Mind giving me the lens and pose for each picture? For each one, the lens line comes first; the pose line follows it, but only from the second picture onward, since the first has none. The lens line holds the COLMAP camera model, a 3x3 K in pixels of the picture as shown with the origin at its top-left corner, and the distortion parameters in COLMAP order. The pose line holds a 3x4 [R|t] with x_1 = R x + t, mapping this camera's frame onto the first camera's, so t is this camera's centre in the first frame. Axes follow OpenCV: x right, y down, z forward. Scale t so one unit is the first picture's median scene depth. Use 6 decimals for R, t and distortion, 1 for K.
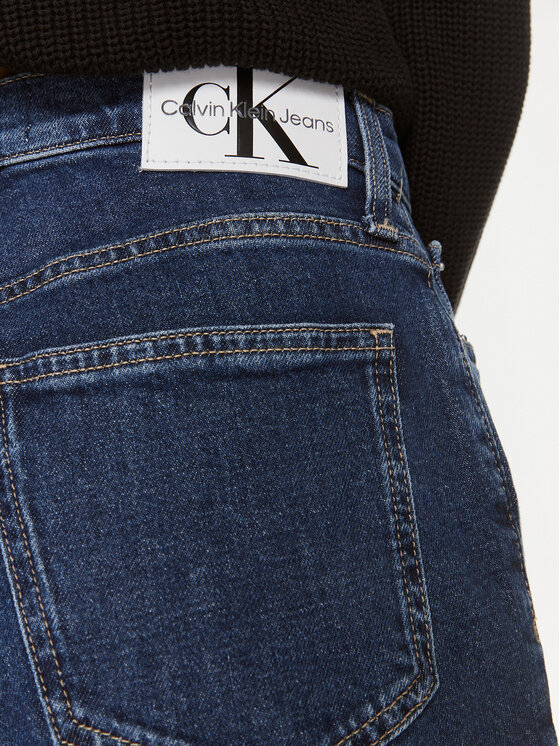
lens RADIAL K [[736.2, 0, 280.0], [0, 736.2, 373.0], [0, 0, 1]] dist [-0.121104, 0.001861]
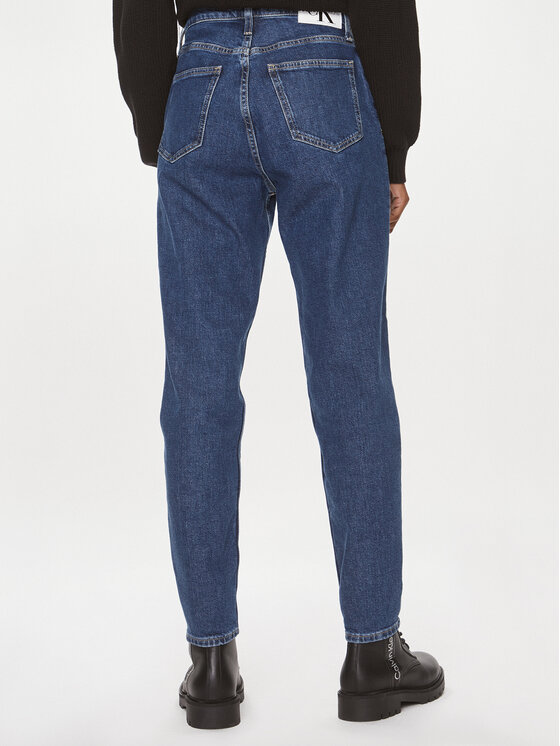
lens RADIAL K [[1224.4, 0, 280.0], [0, 1224.4, 373.0], [0, 0, 1]] dist [-0.281422, -0.002602]
pose [[0.964940, -0.018568, 0.261813, -2.334632], [-0.022210, 0.988140, 0.151938, 0.745332], [-0.261529, -0.152426, 0.953084, -6.452942]]
